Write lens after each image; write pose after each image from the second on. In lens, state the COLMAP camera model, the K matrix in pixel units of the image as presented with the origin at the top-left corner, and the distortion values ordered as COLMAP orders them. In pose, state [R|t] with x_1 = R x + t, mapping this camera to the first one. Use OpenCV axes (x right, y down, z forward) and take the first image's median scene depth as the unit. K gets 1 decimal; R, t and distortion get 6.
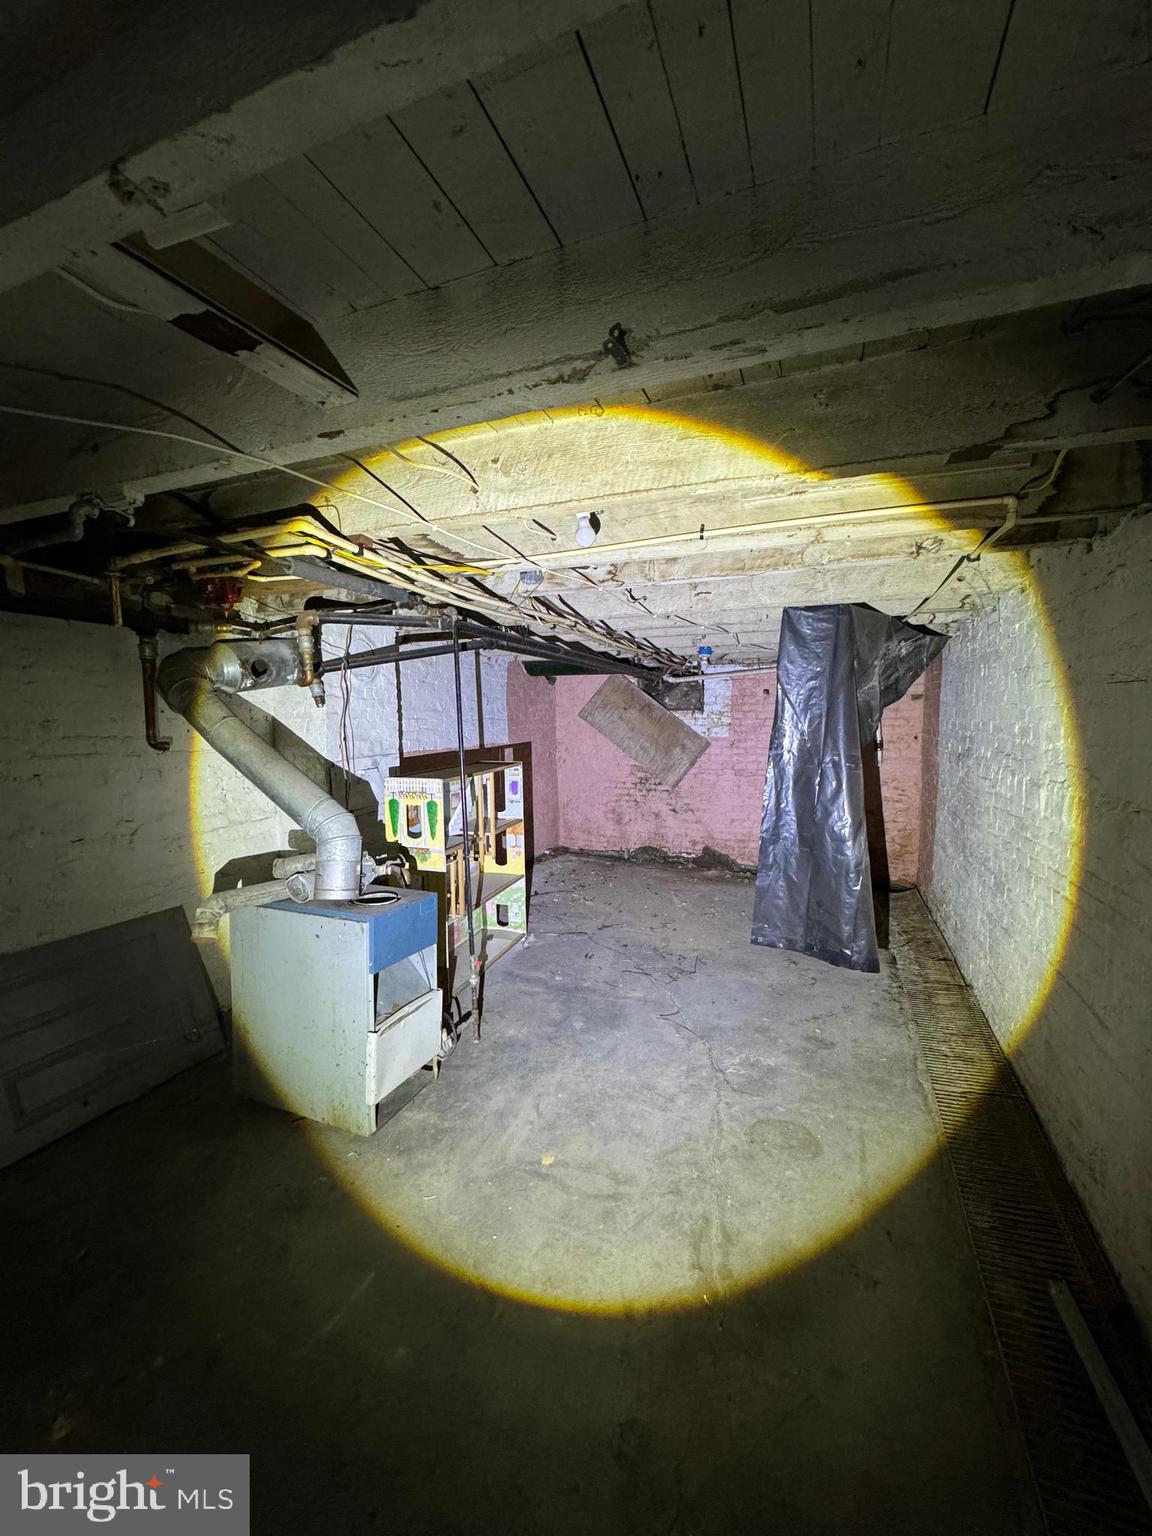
lens RADIAL K [[611.3, 0, 576.0], [0, 611.3, 768.0], [0, 0, 1]] dist [-0.001207, -0.000028]
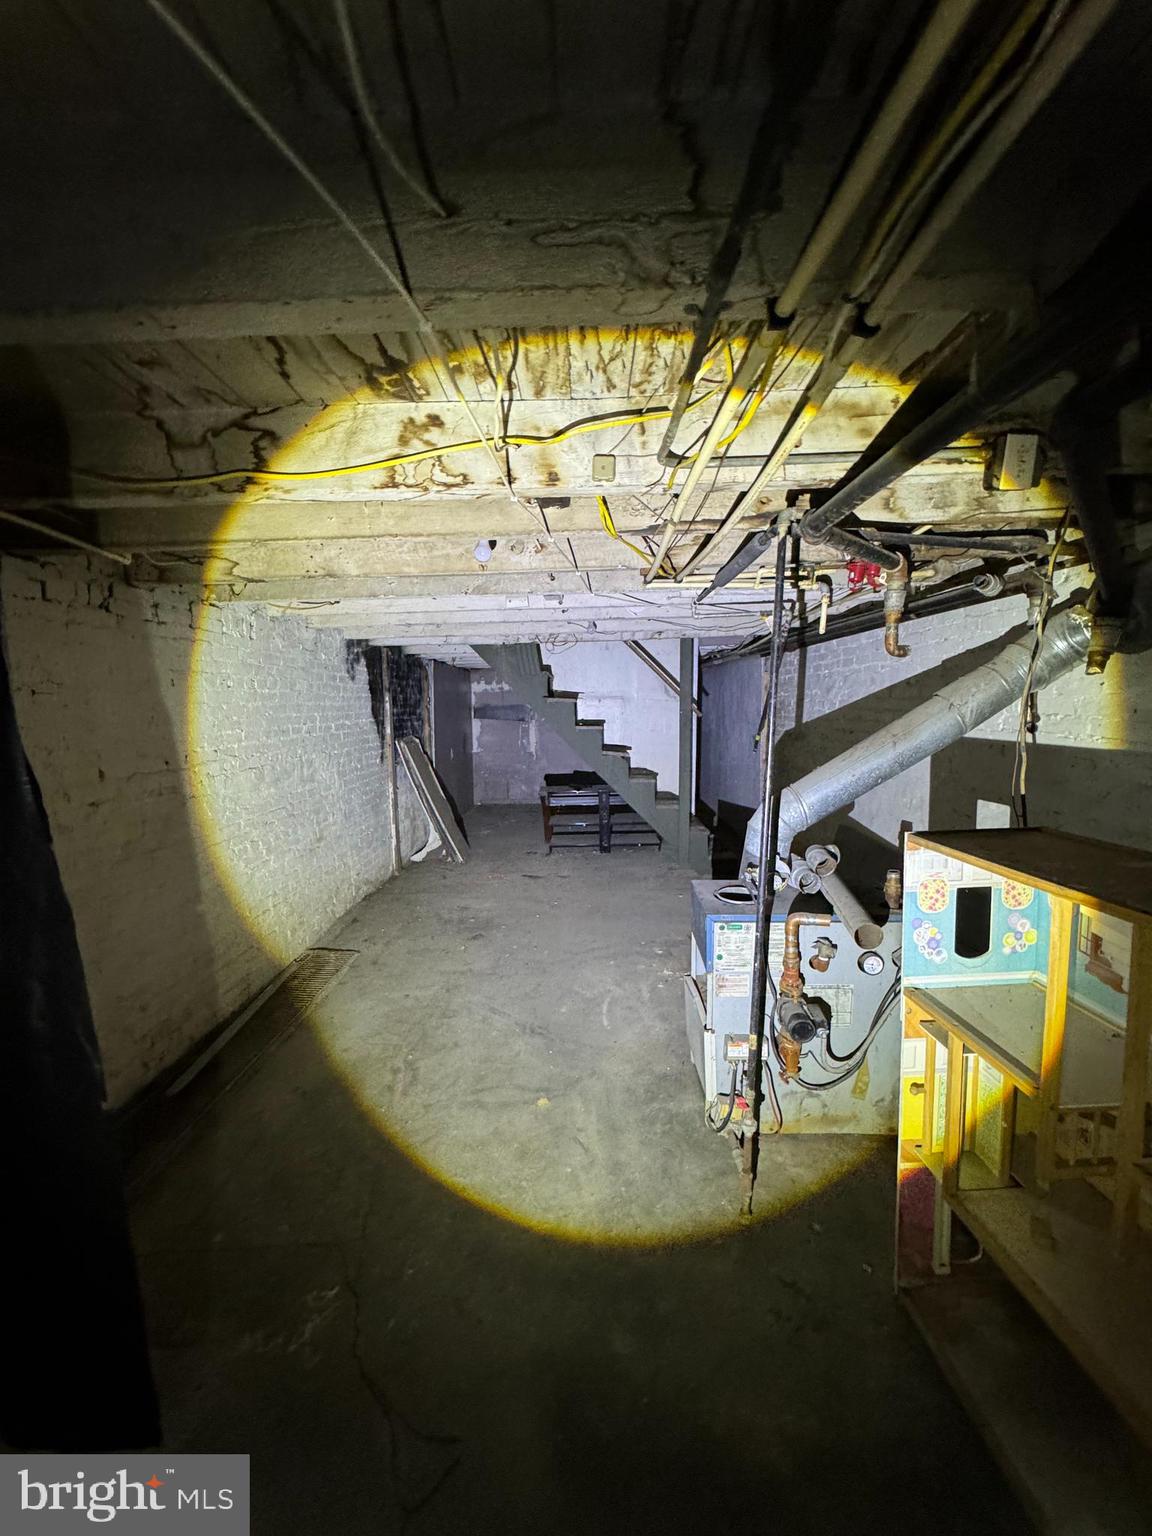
lens RADIAL K [[611.3, 0, 576.0], [0, 611.3, 768.0], [0, 0, 1]] dist [-0.001207, -0.000028]
pose [[-0.930116, 0.059248, -0.362454, 0.224064], [-0.004854, 0.984833, 0.173438, -0.133386], [0.367233, 0.163077, -0.915722, 1.630498]]
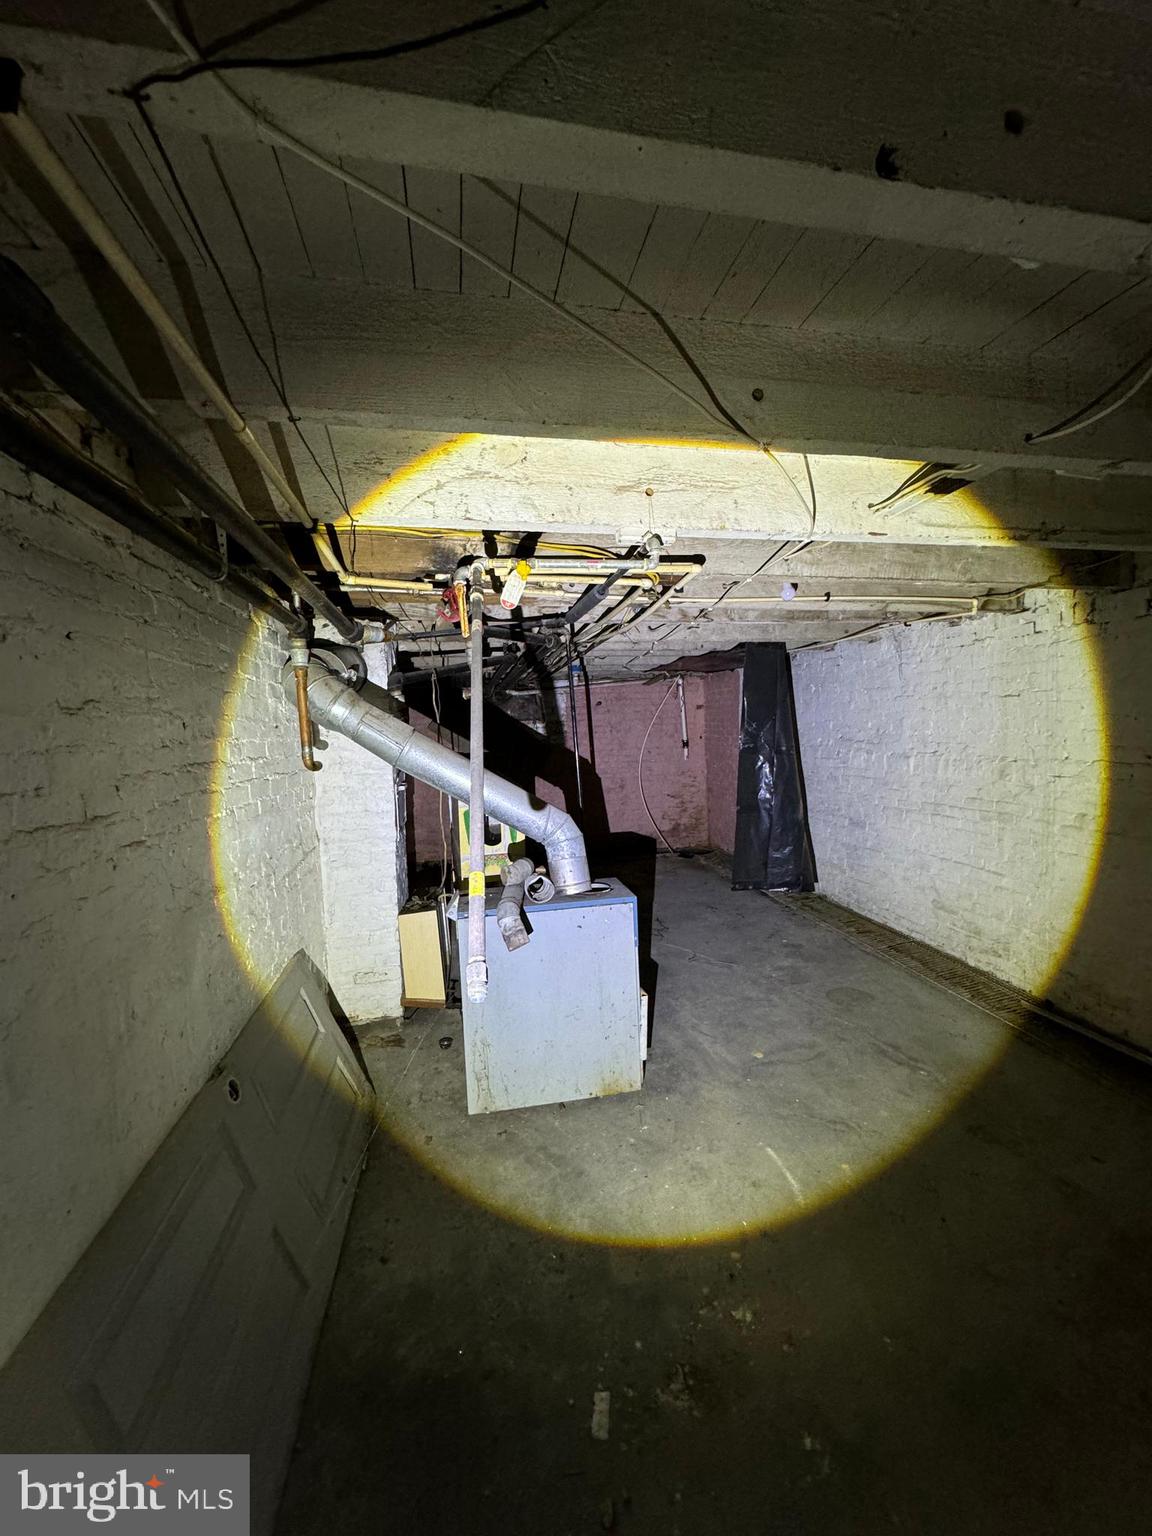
lens RADIAL K [[611.3, 0, 576.0], [0, 611.3, 768.0], [0, 0, 1]] dist [-0.001207, -0.000028]
pose [[0.834597, -0.061013, 0.547472, -0.888469], [0.072323, 0.997381, 0.000900, -0.007671], [-0.546093, 0.038844, 0.836824, 0.069424]]
